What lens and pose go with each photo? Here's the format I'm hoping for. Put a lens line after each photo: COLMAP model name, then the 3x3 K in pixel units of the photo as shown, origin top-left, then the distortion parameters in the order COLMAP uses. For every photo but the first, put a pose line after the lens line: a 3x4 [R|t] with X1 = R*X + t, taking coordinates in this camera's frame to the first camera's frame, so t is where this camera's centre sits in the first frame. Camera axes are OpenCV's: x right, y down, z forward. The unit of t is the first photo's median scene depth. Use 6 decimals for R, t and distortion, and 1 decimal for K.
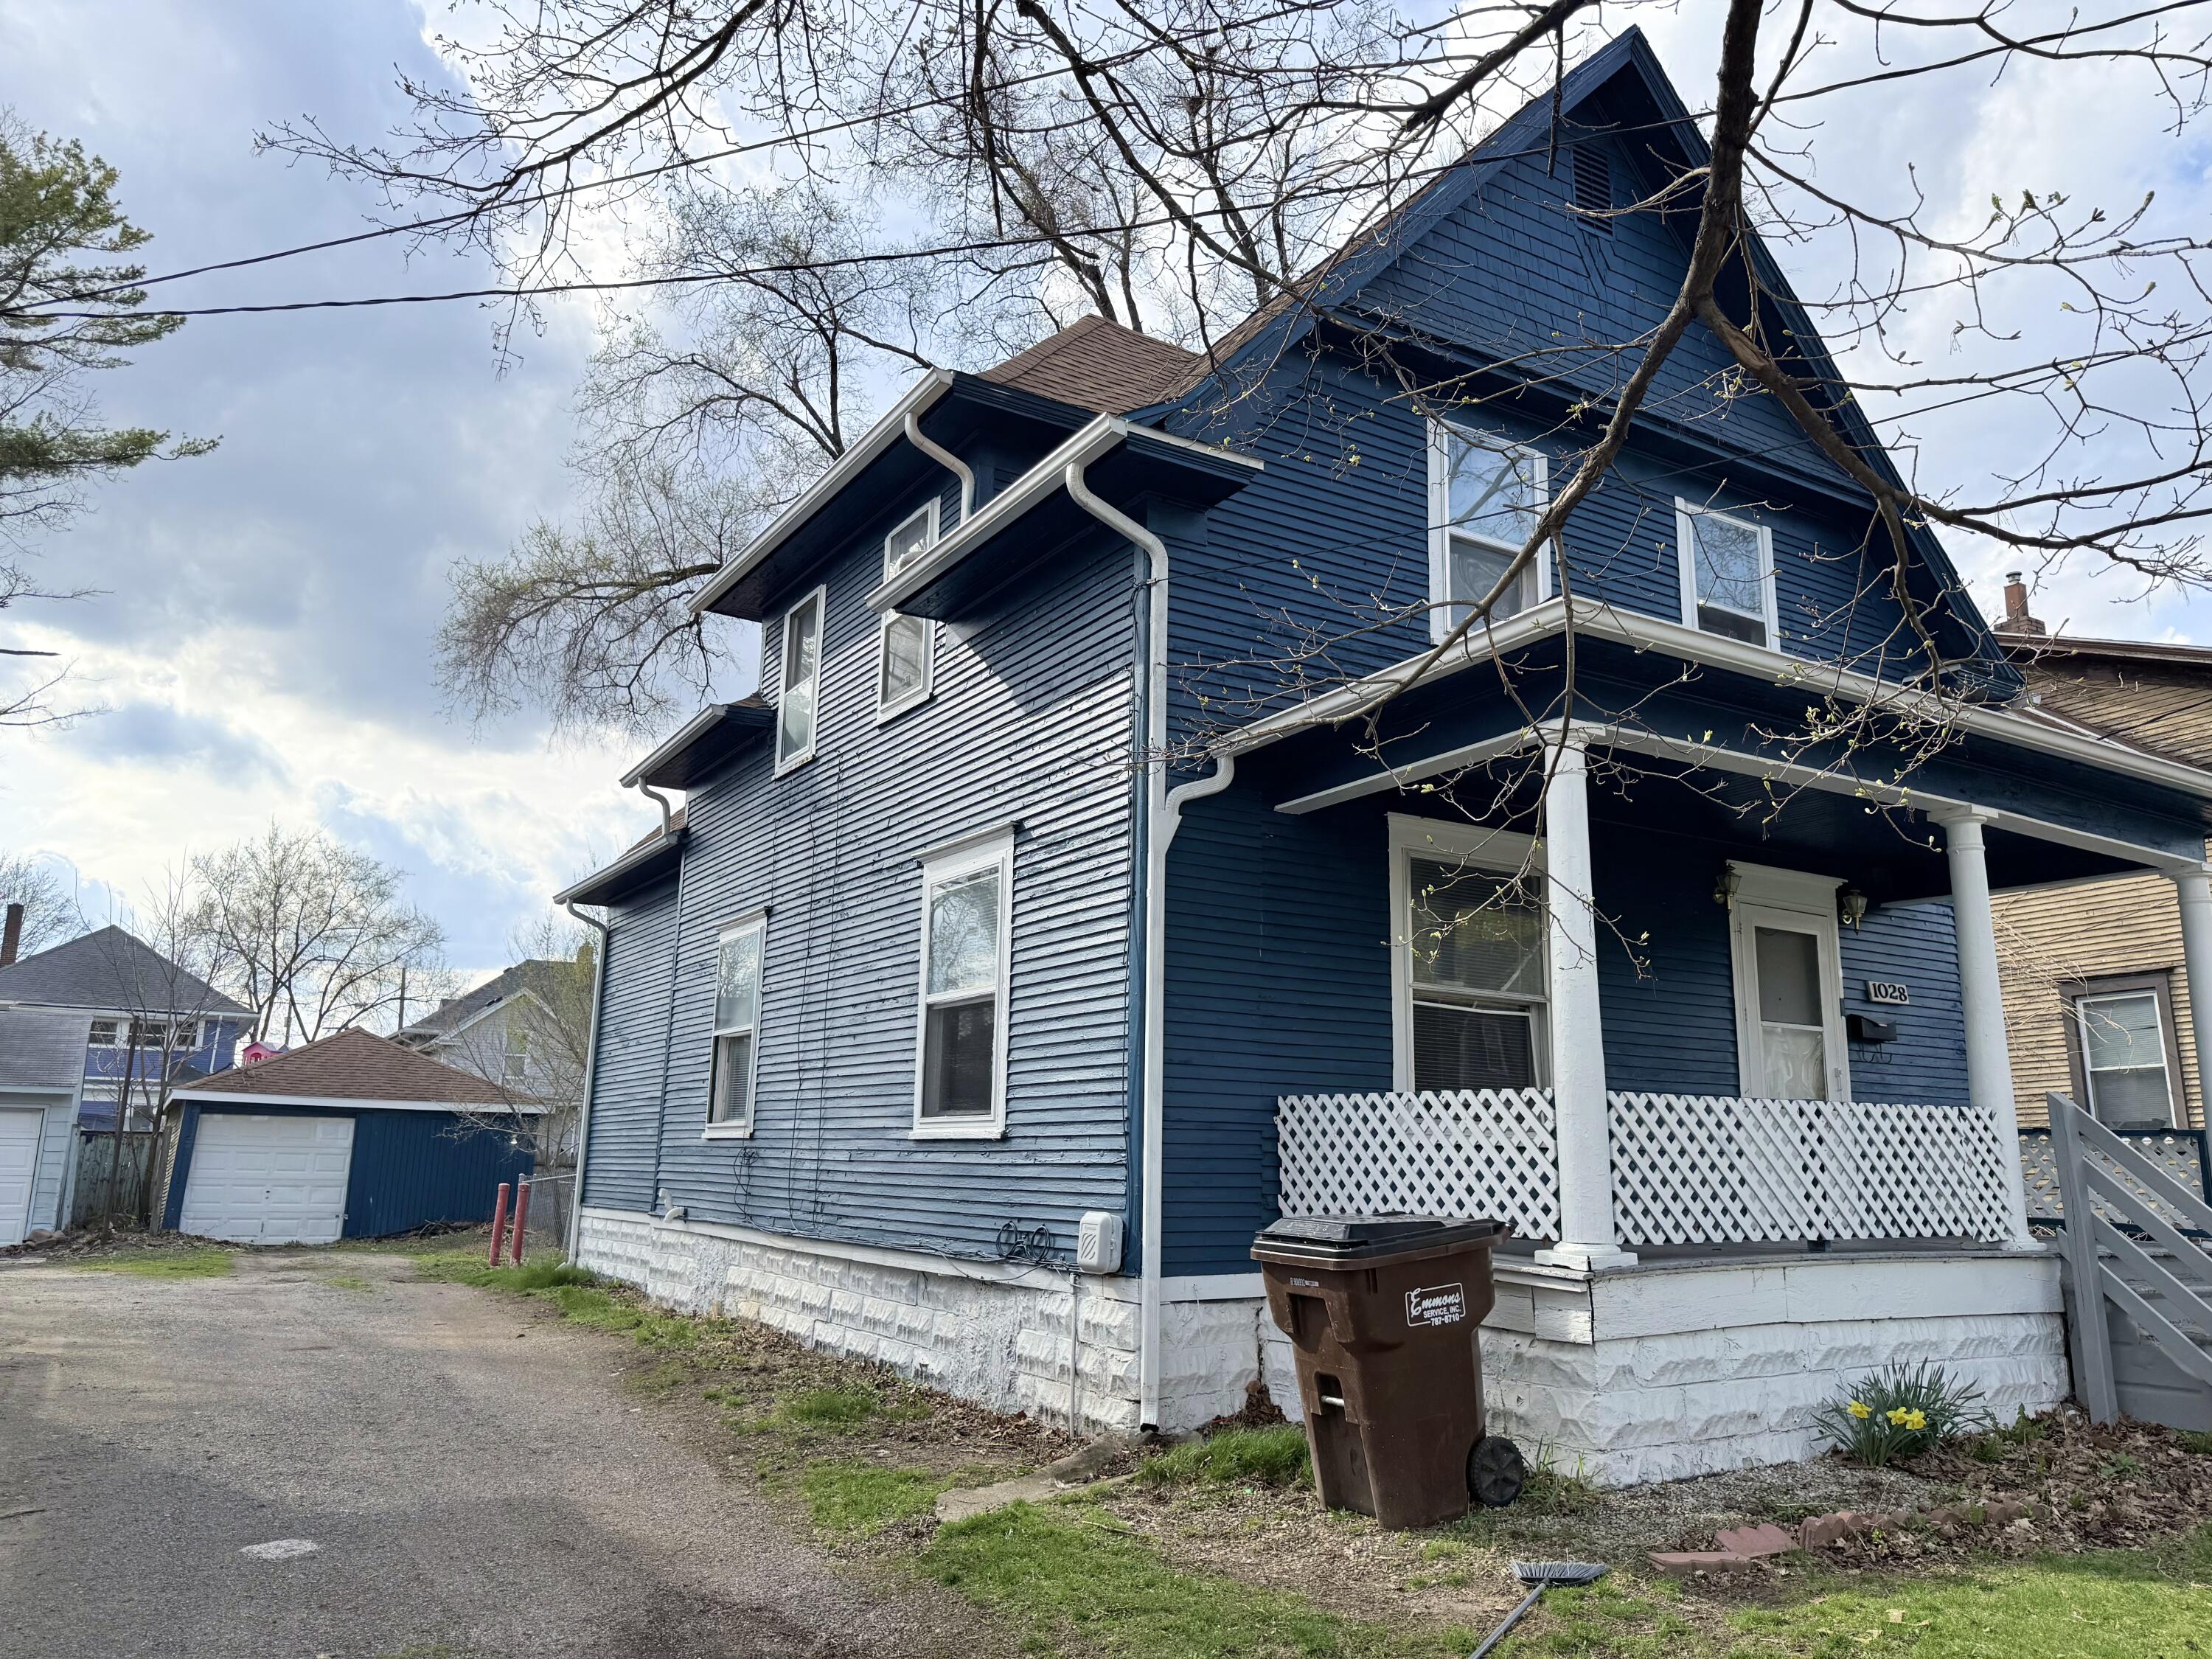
lens RADIAL K [[1544.4, 0, 1119.7], [0, 1544.4, 832.3], [0, 0, 1]] dist [0.072991, -0.074030]
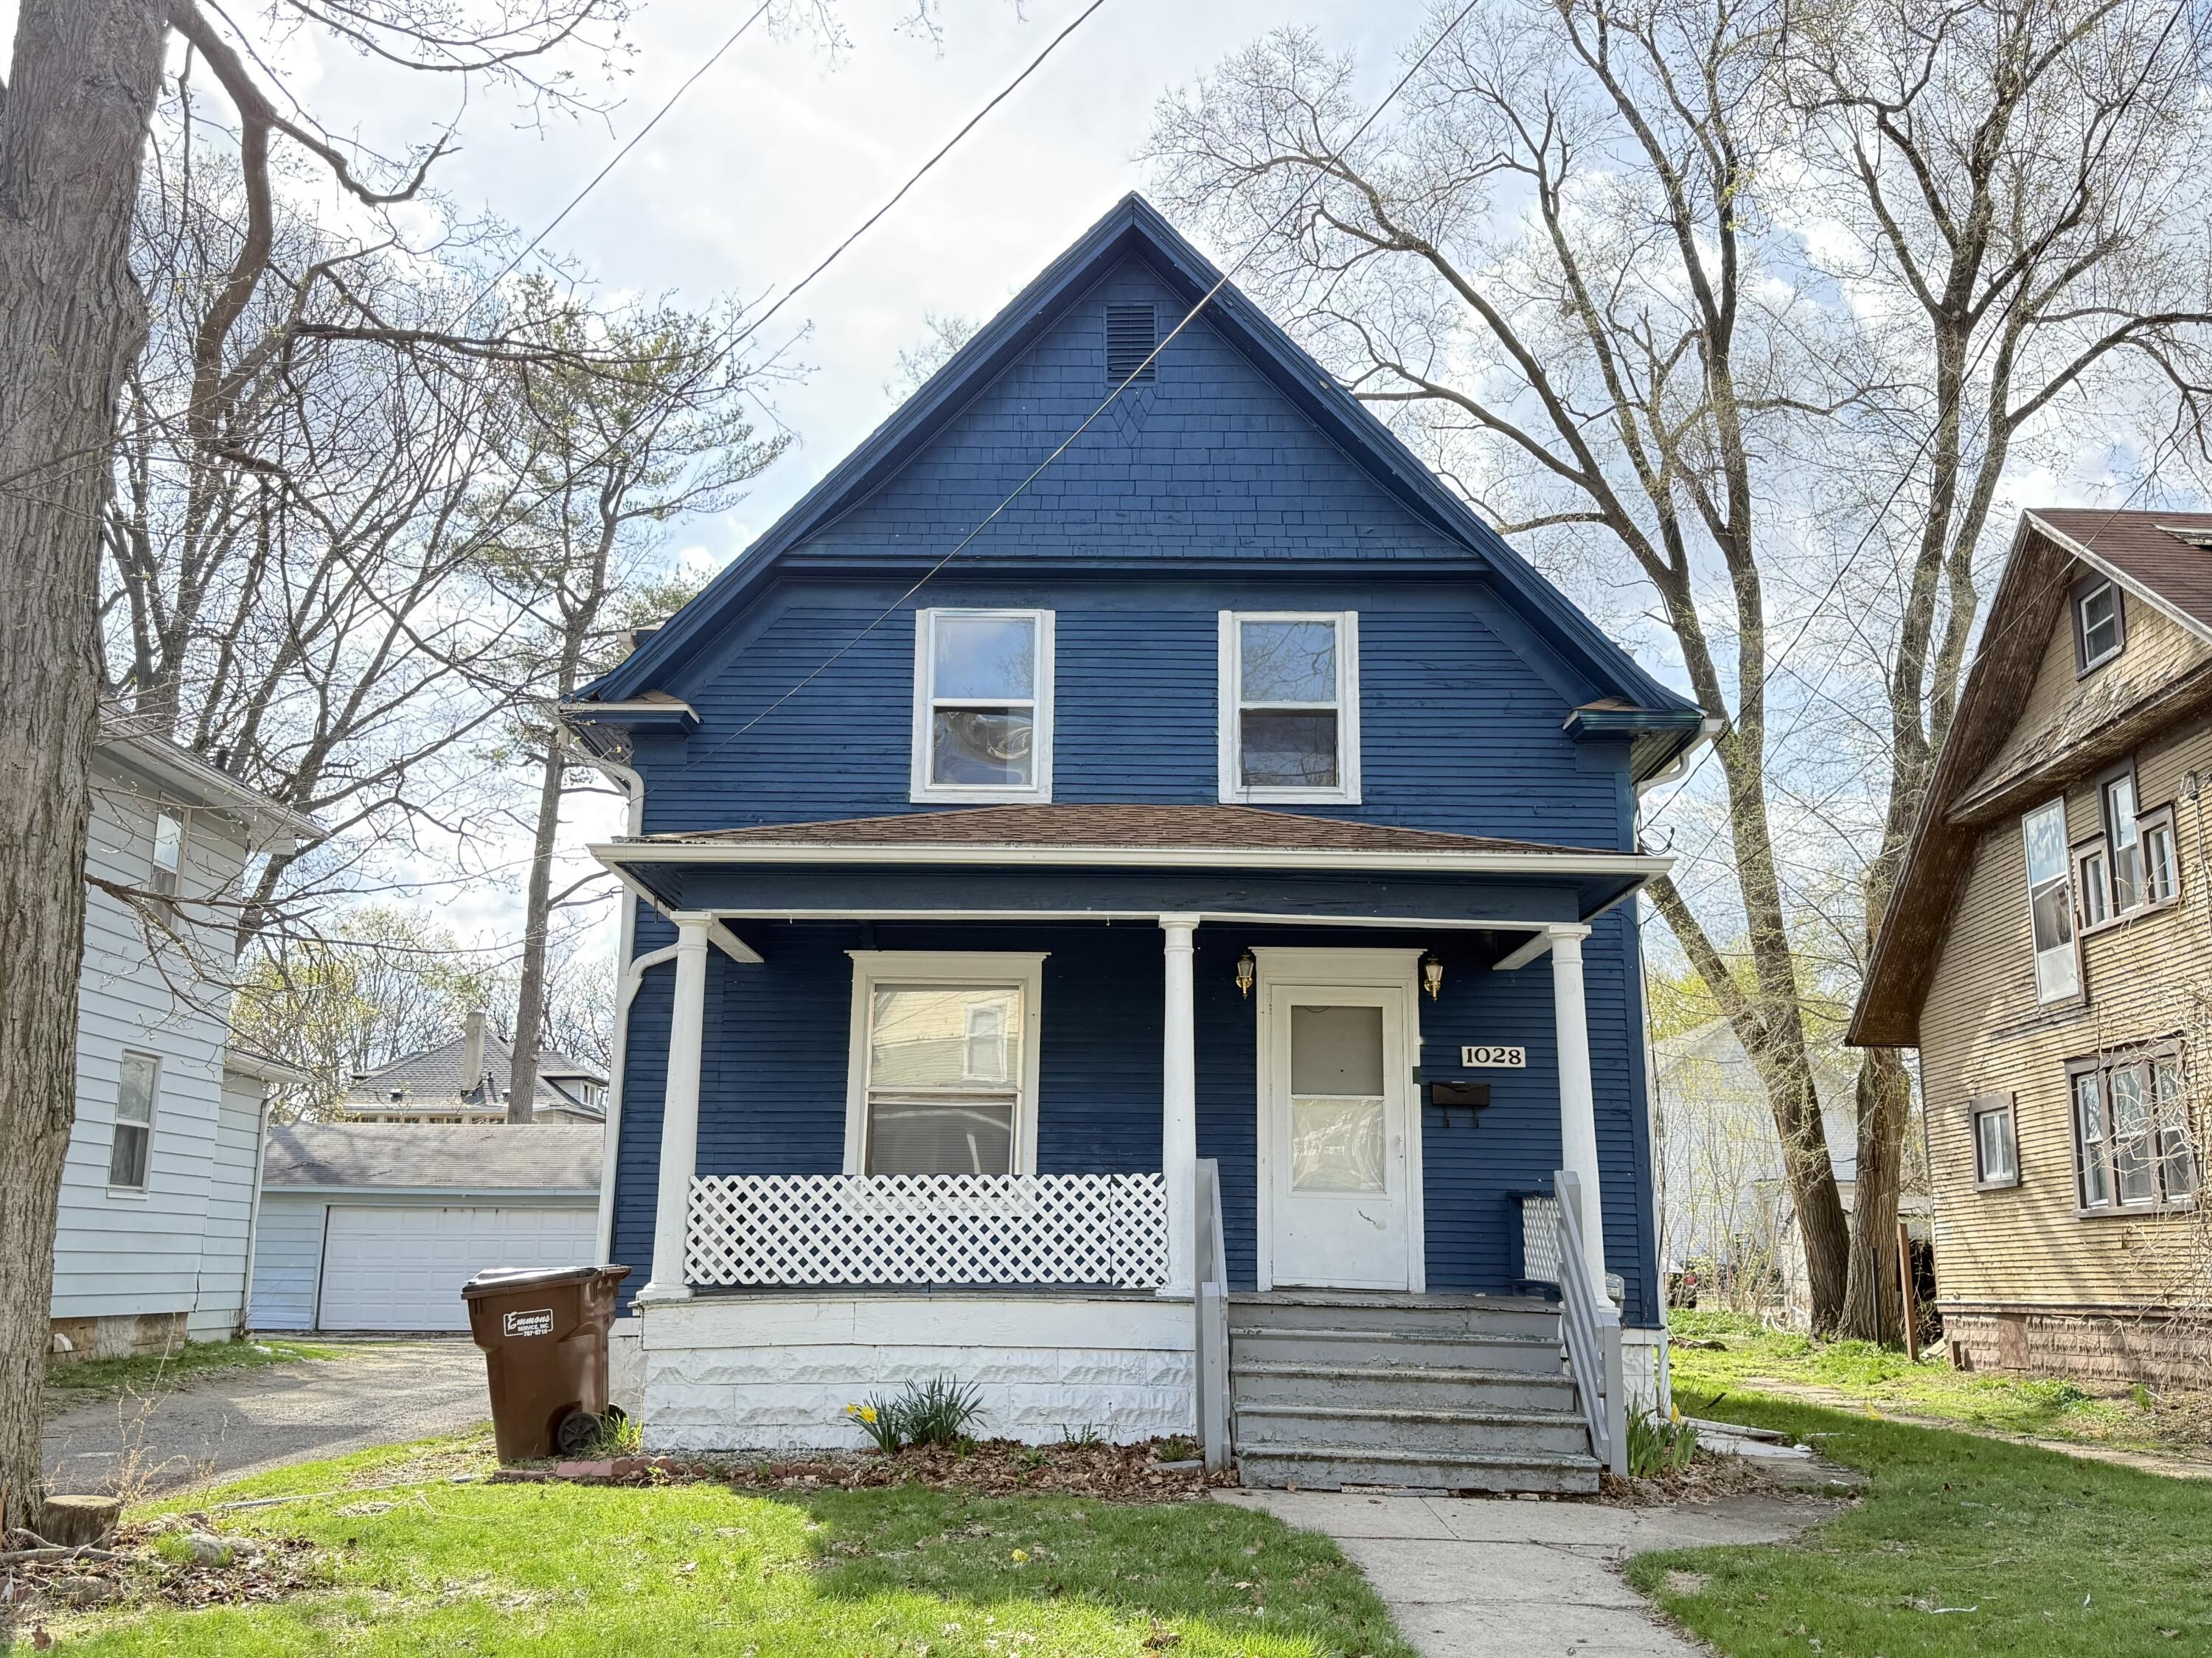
lens RADIAL K [[1964.3, 0, 1104.2], [0, 1964.3, 820.3], [0, 0, 1]] dist [0.069877, -0.002586]
pose [[0.858553, -0.111772, -0.500393, 1.205787], [0.109151, 0.993422, -0.034624, -0.040636], [0.500972, -0.024892, 0.865106, -0.274236]]
